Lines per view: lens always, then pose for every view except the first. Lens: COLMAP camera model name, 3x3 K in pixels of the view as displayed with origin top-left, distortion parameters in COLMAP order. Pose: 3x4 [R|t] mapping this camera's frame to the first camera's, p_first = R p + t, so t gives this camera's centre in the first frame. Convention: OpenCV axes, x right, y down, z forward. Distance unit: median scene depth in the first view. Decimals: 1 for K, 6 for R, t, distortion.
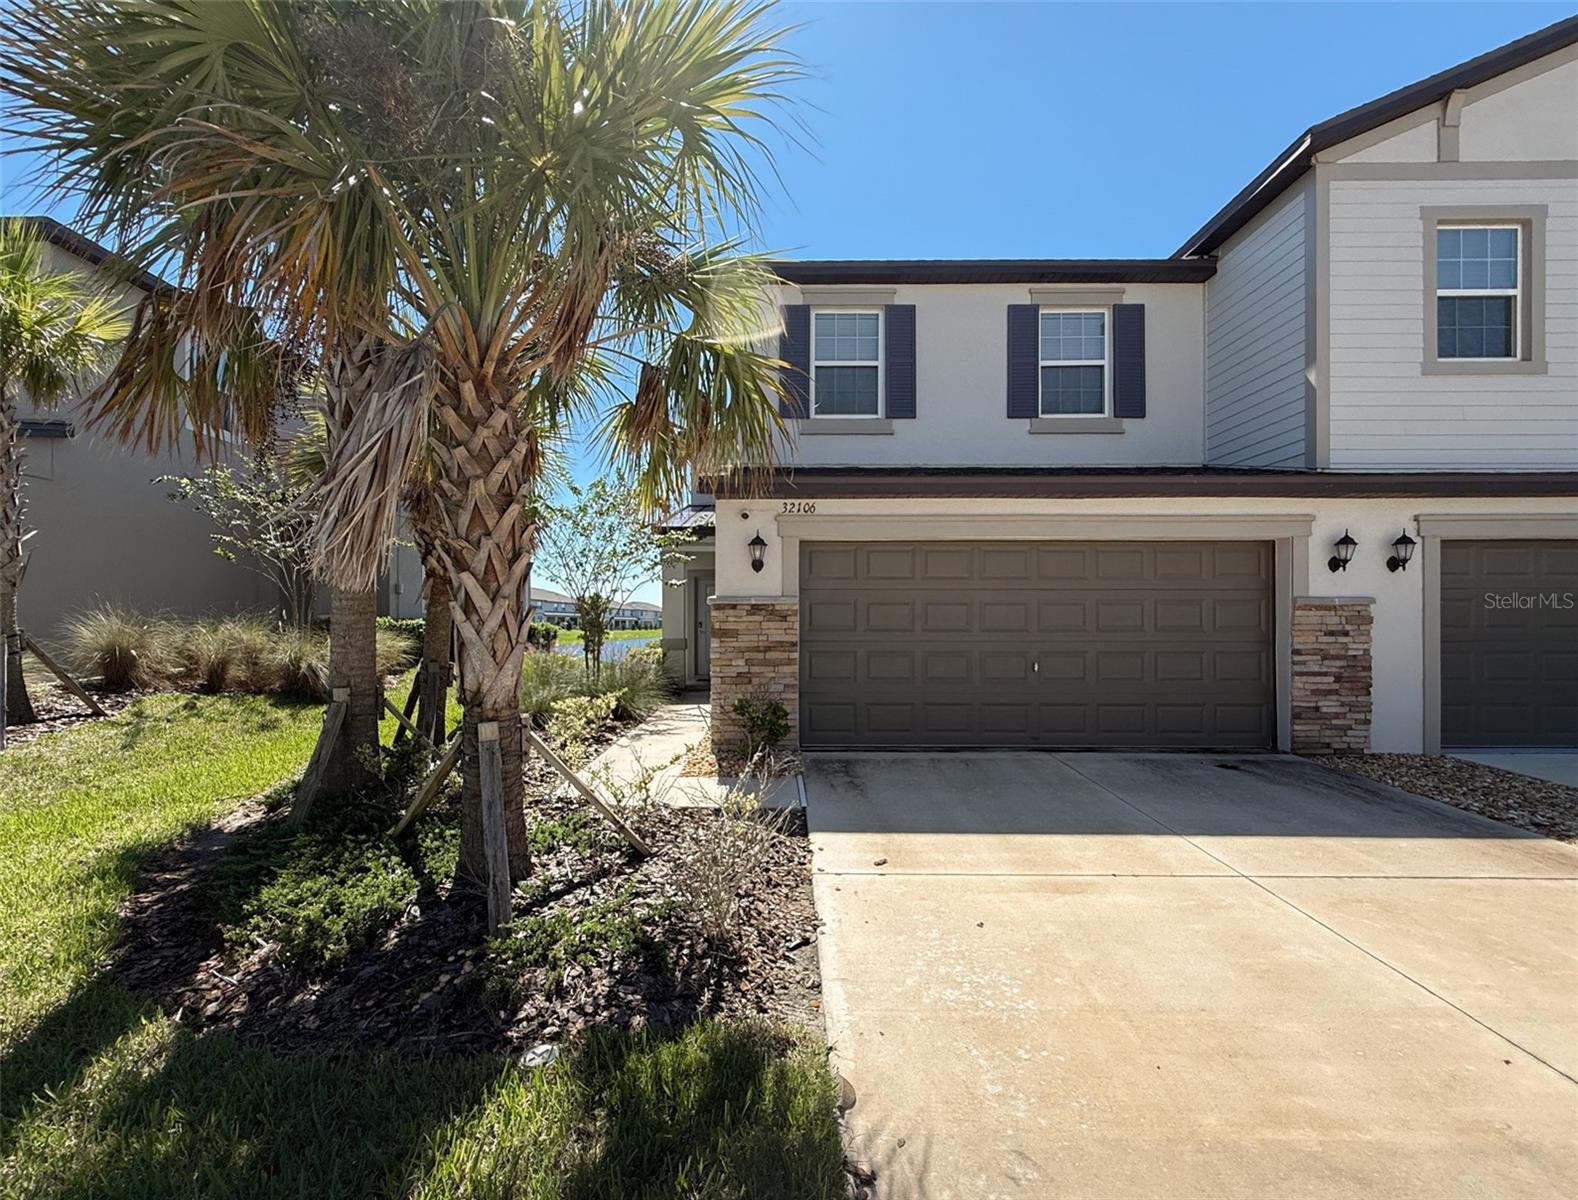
lens RADIAL K [[661.2, 0, 793.2], [0, 661.2, 616.1], [0, 0, 1]] dist [-0.003061, 0.000195]
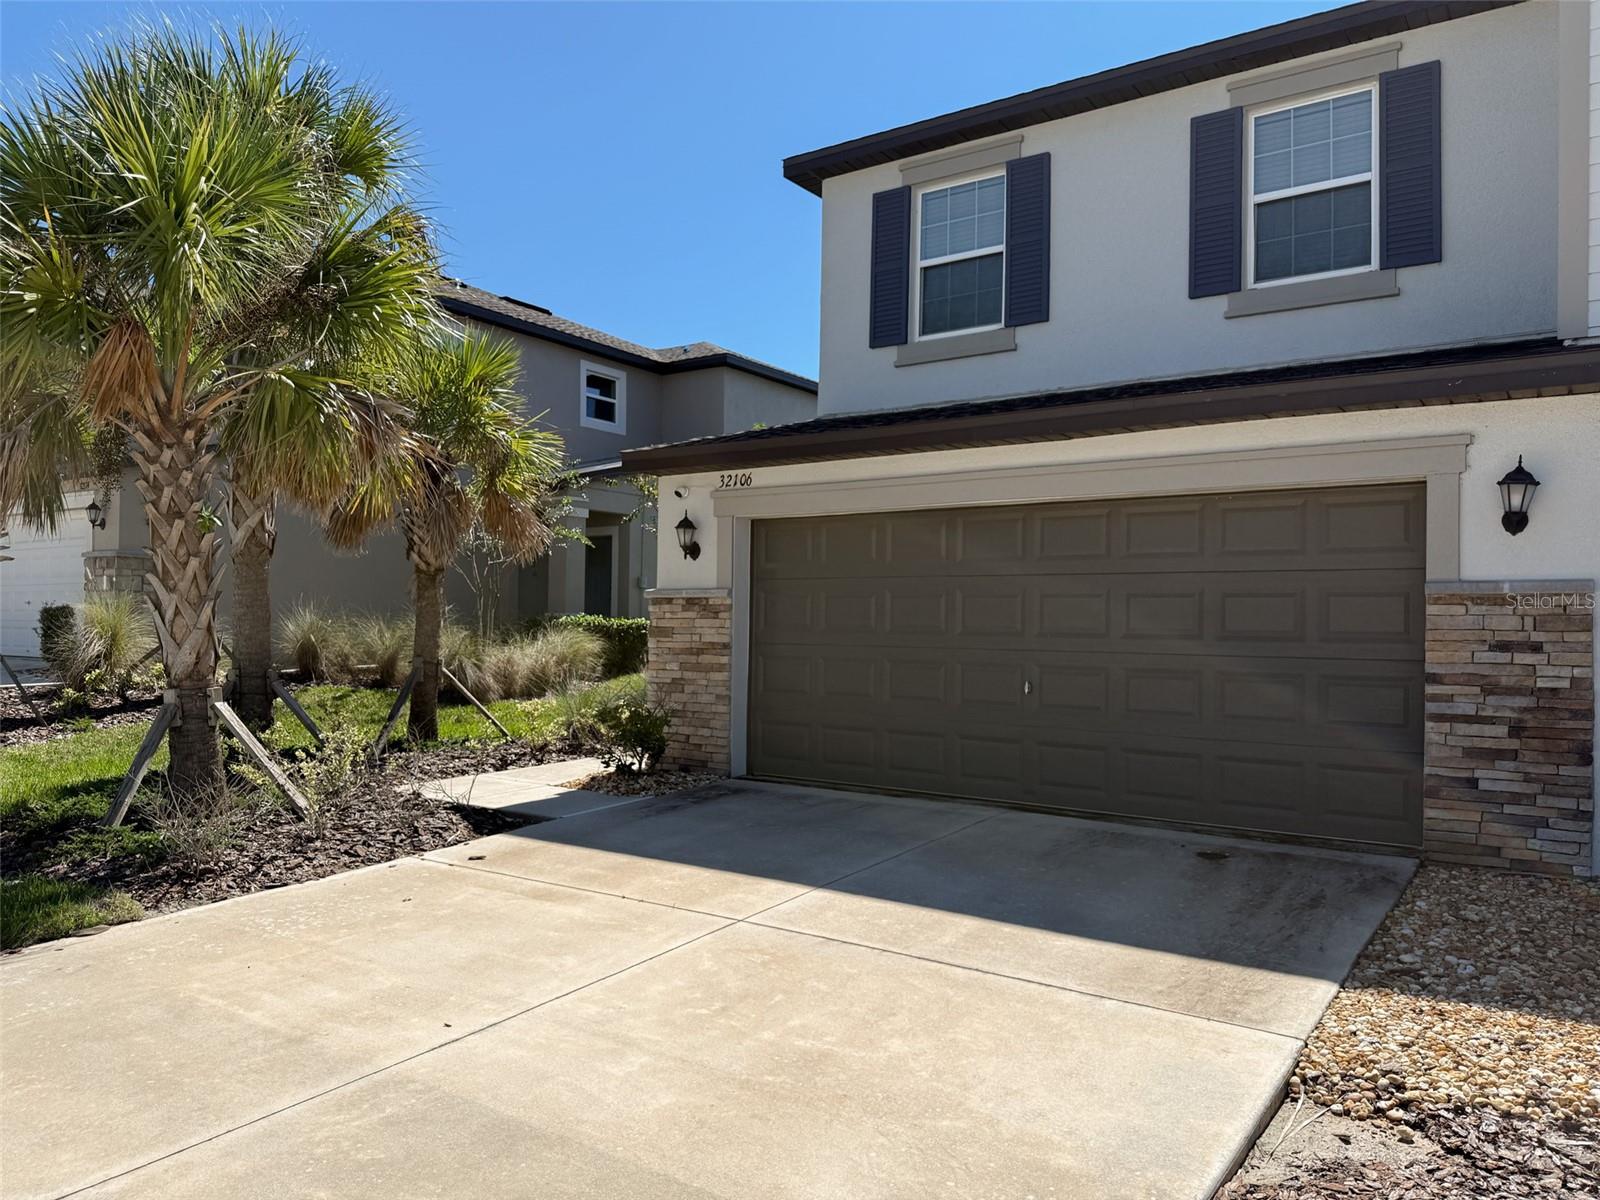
lens RADIAL K [[1030.1, 0, 800.0], [0, 1030.1, 600.0], [0, 0, 1]] dist [0.096338, -0.131003]
pose [[0.851207, -0.002709, -0.524824, 0.773786], [-0.006681, 0.999850, -0.015997, 0.005102], [0.524788, 0.017124, 0.851061, -0.045888]]
